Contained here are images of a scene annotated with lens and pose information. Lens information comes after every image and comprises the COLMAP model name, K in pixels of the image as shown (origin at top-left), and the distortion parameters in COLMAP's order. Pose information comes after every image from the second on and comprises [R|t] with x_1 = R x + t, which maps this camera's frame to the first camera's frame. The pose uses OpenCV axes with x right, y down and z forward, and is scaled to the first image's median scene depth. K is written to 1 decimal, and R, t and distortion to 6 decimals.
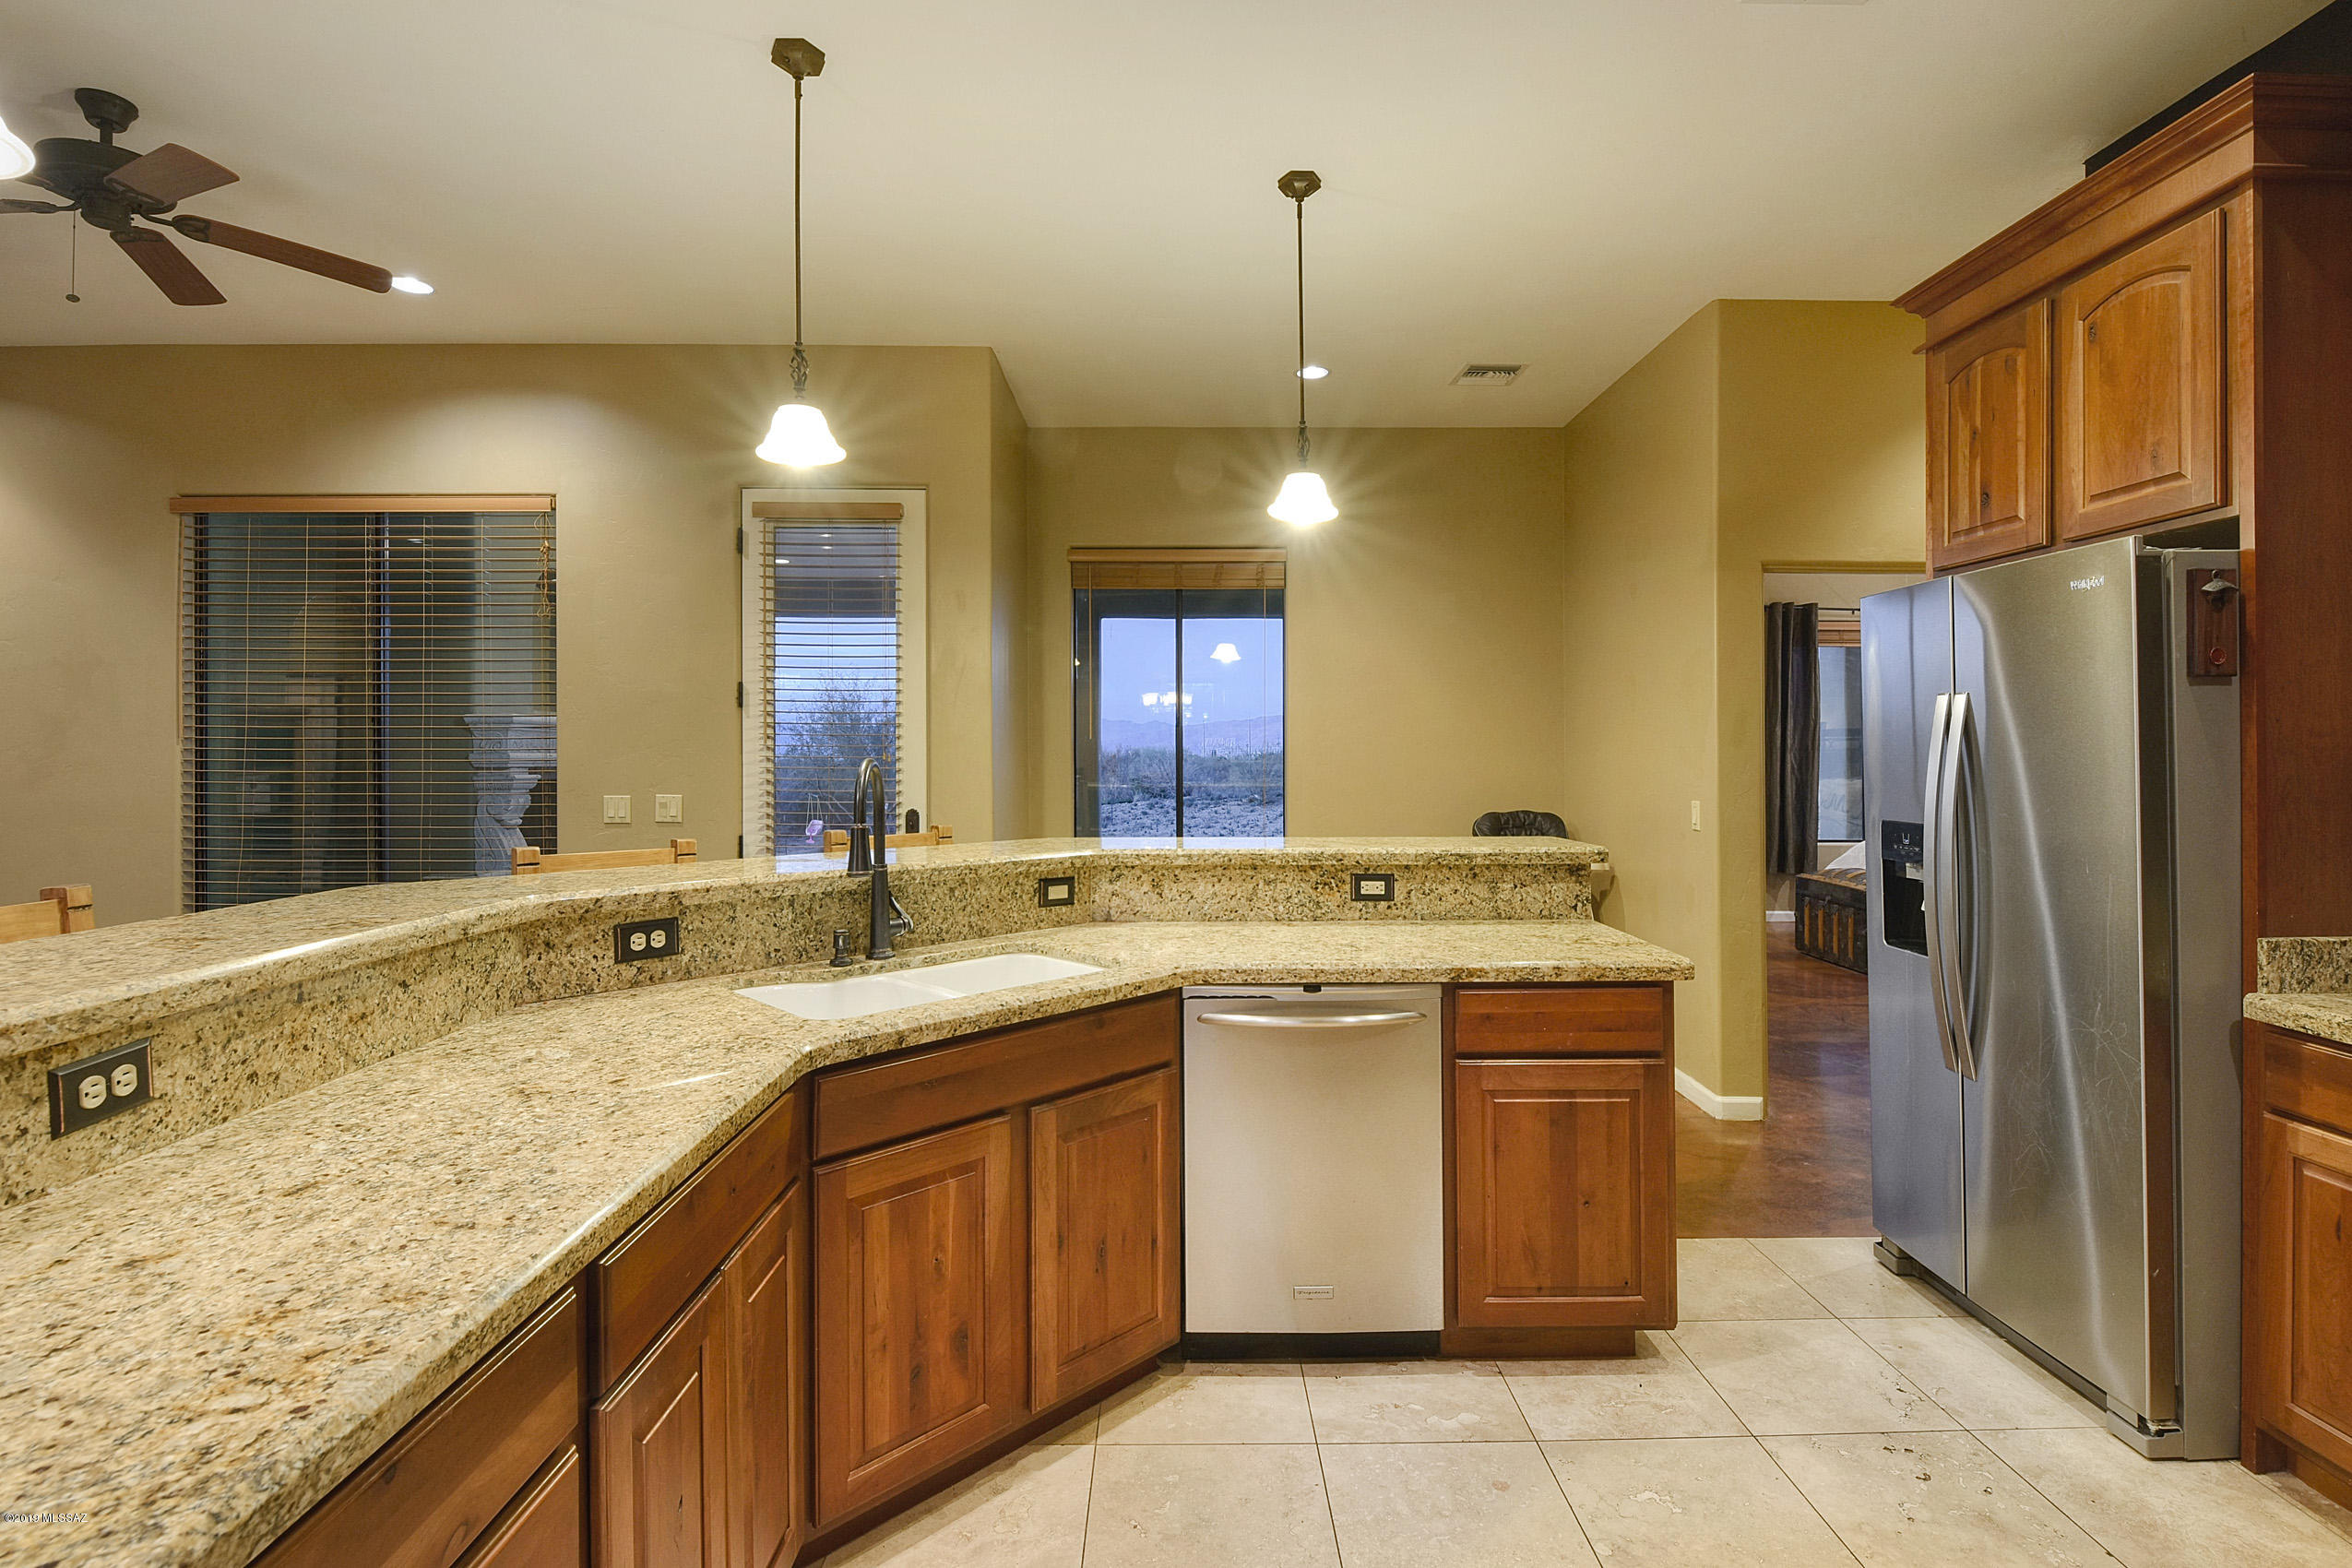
lens RADIAL K [[1131.8, 0, 1146.0], [0, 1131.8, 755.4], [0, 0, 1]] dist [-0.001428, -0.011290]
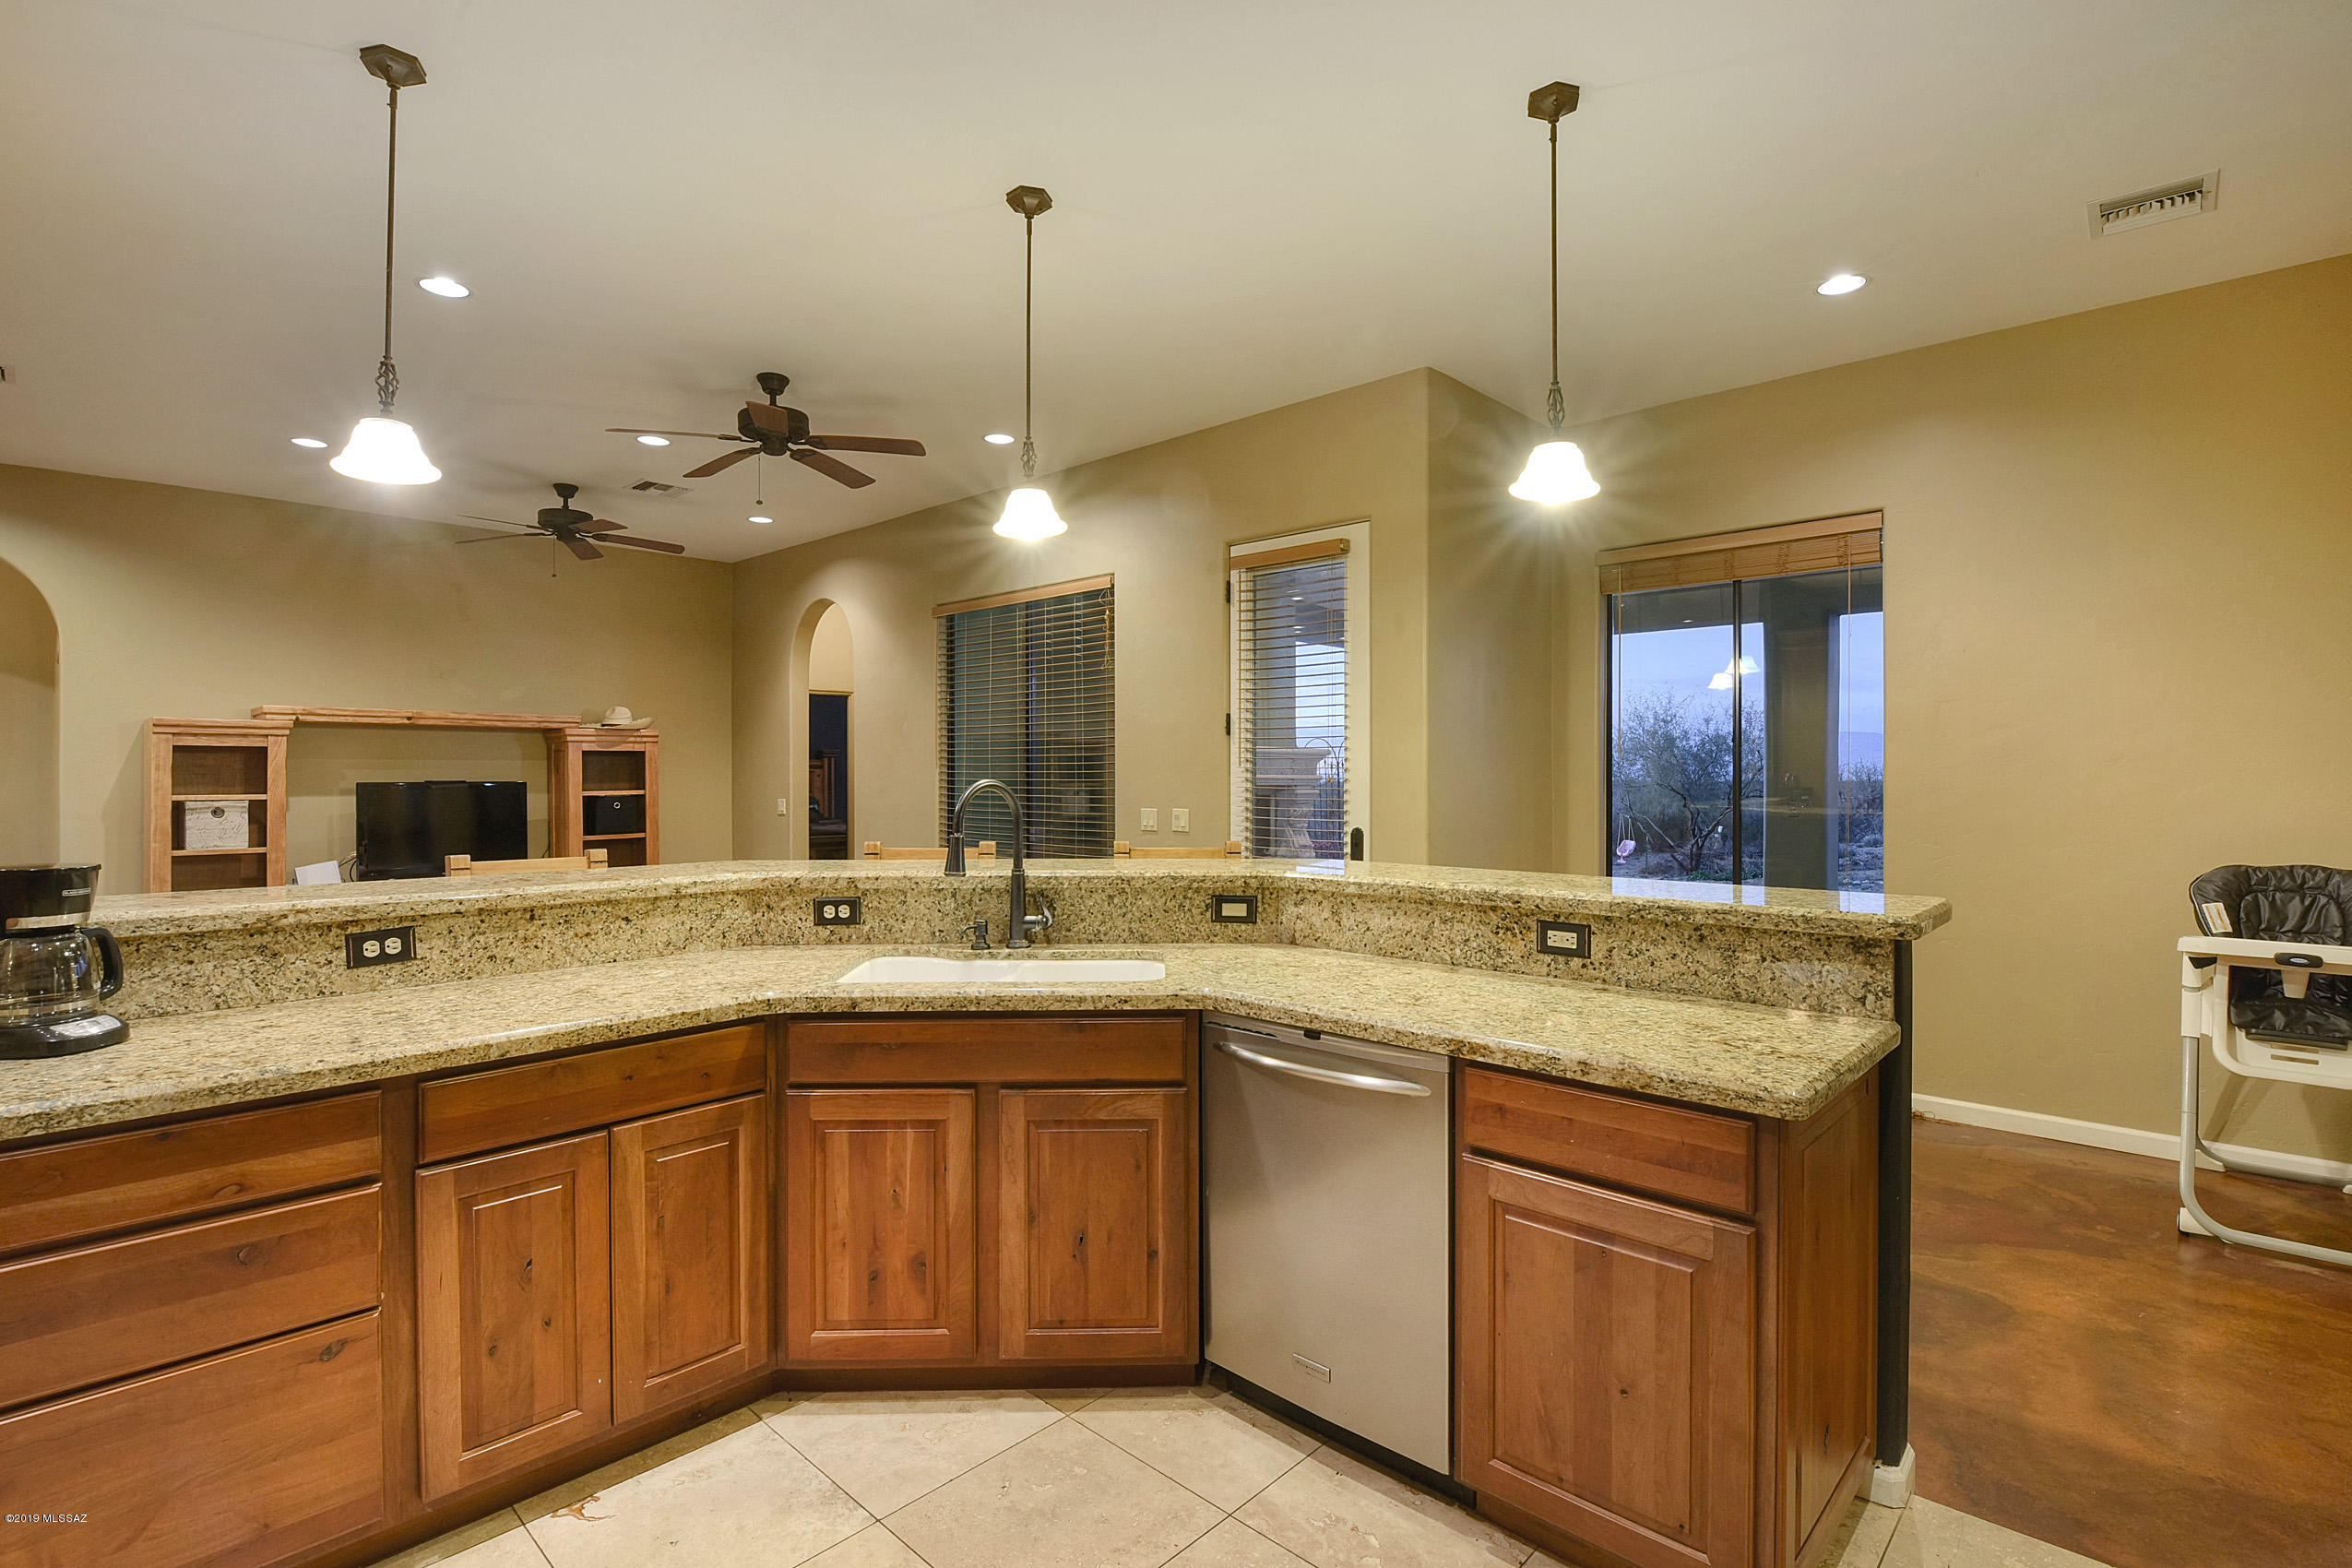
lens RADIAL K [[1065.8, 0, 1176.0], [0, 1065.8, 784.0], [0, 0, 1]] dist [-0.008044, -0.001330]
pose [[0.721534, 0.006589, -0.692347, 0.658334], [-0.001121, 0.999965, 0.008348, -0.002501], [0.692378, -0.005247, 0.721516, 0.307504]]
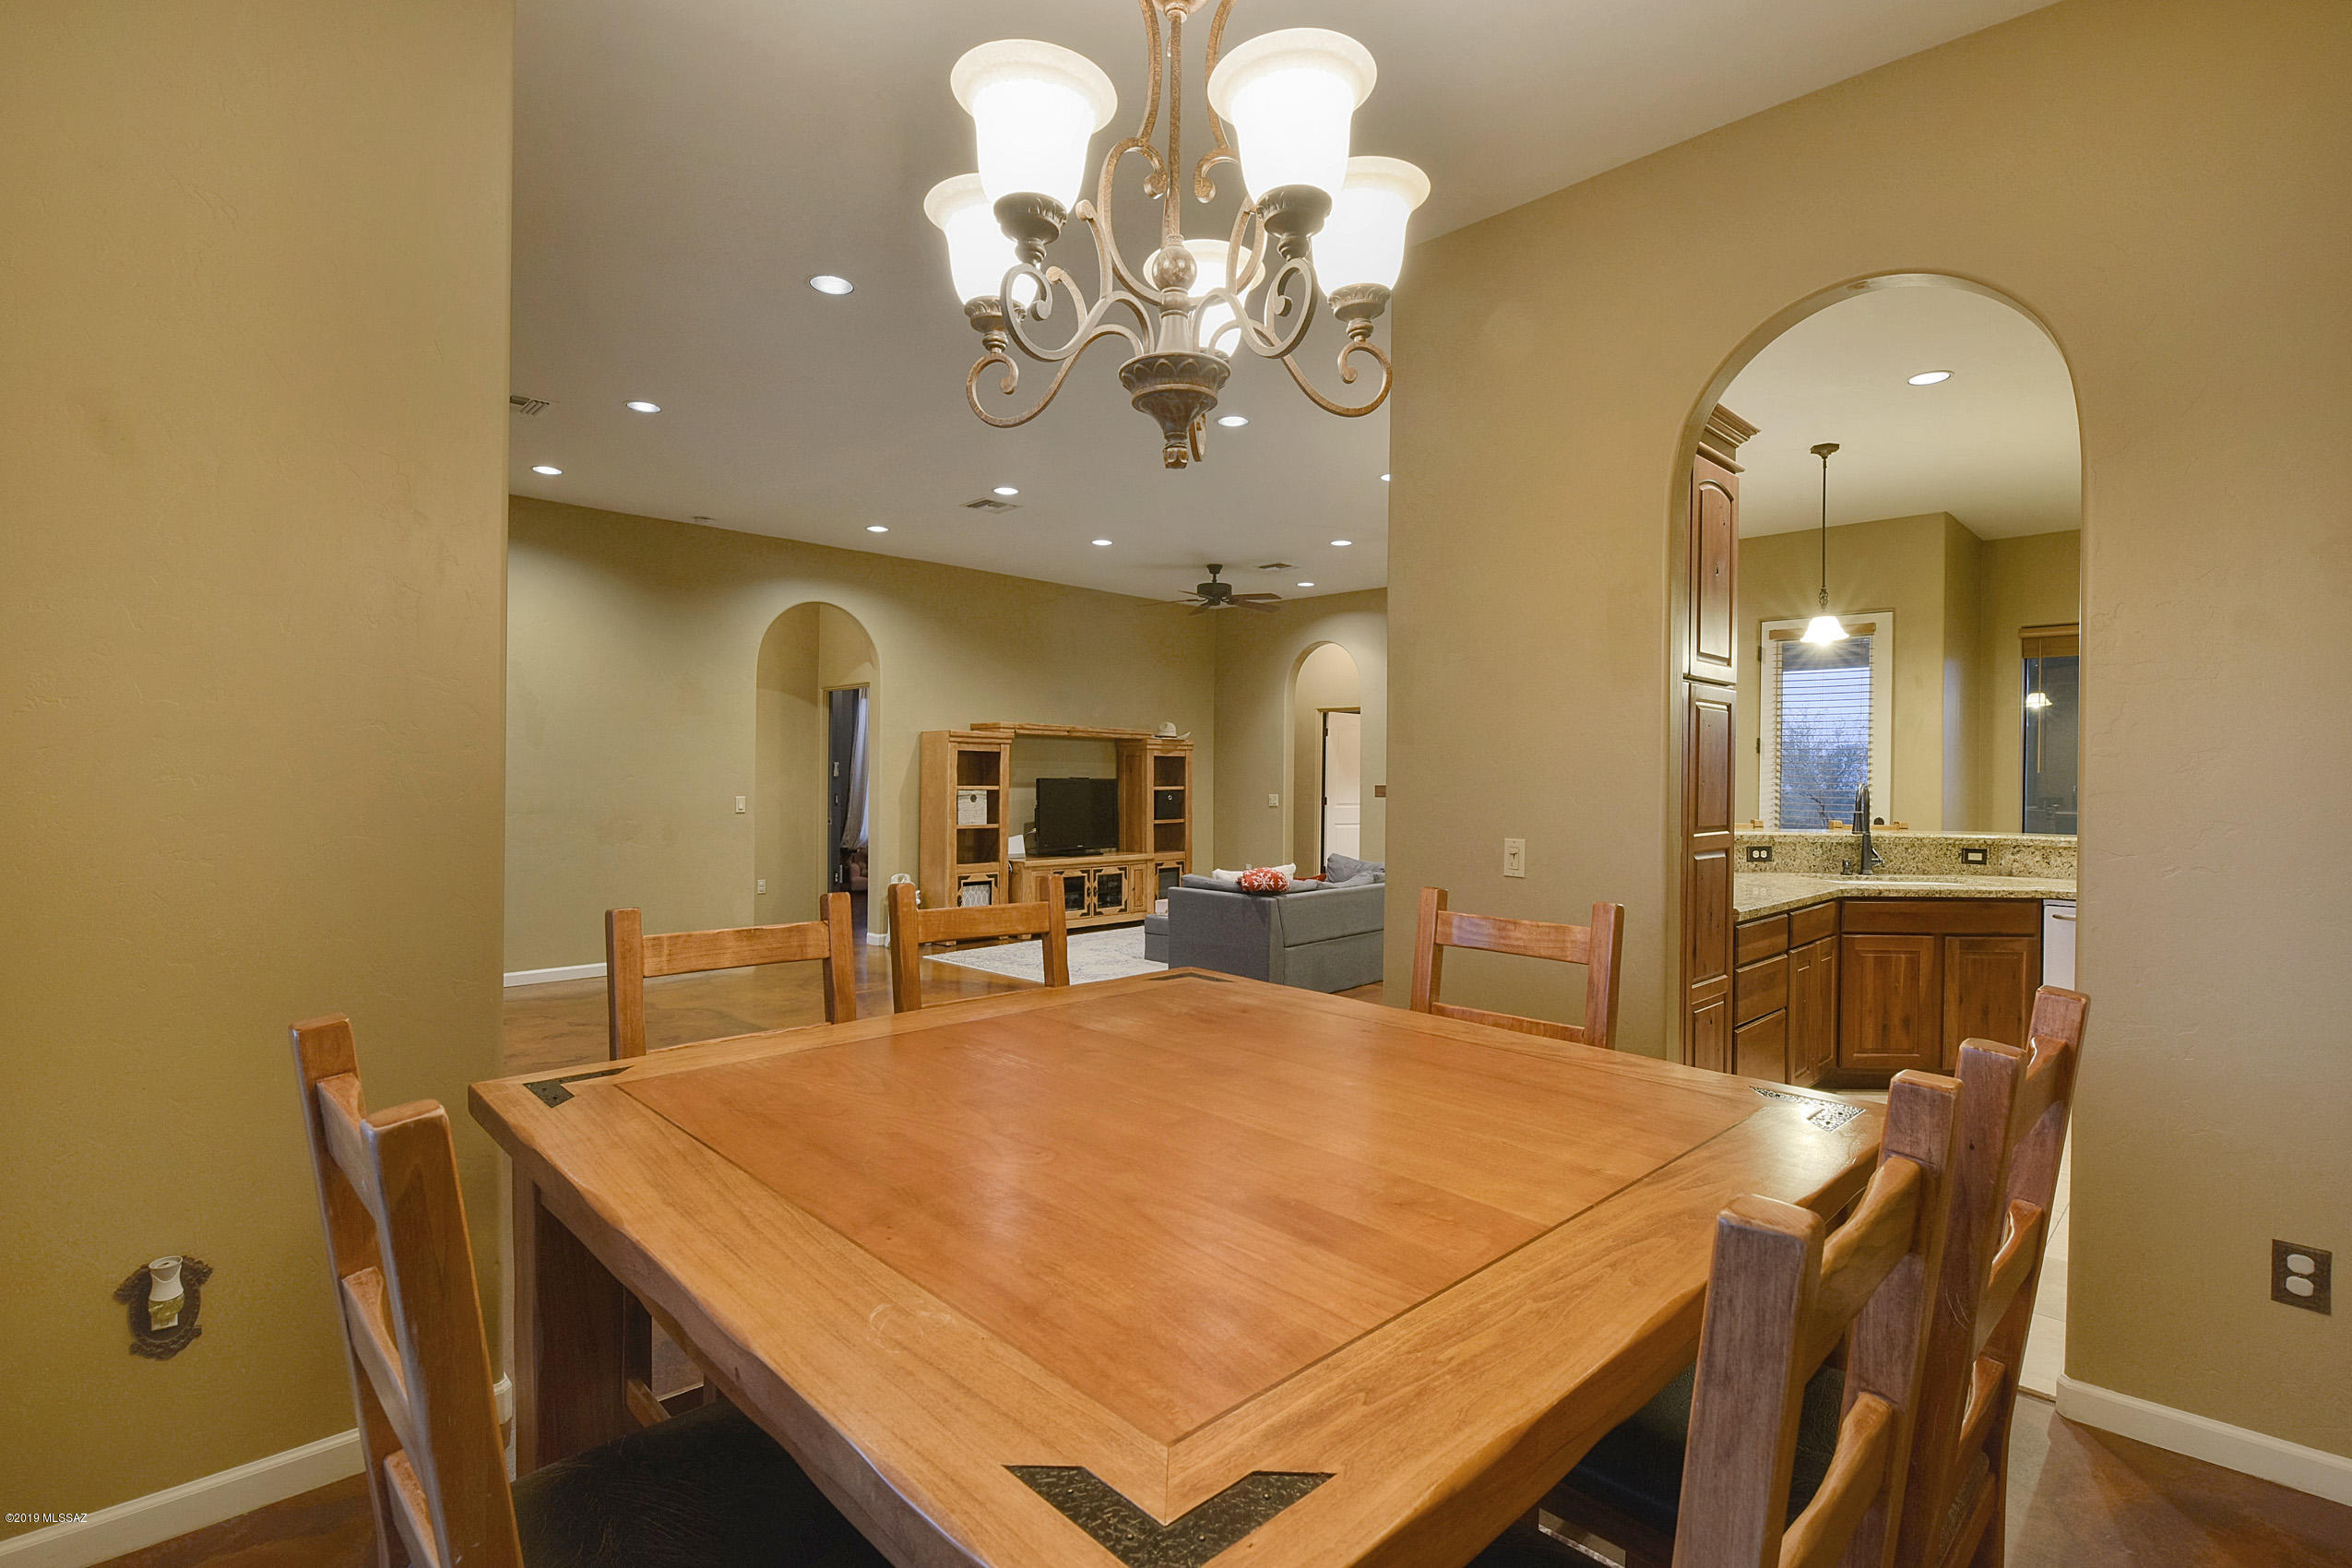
lens RADIAL K [[1118.4, 0, 1105.1], [0, 1118.4, 785.5], [0, 0, 1]] dist [0.001518, -0.010357]
pose [[0.696969, 0.014523, -0.716954, 0.282230], [-0.013426, 0.999884, 0.007203, 0.011342], [0.716976, 0.004605, 0.697083, -1.547969]]
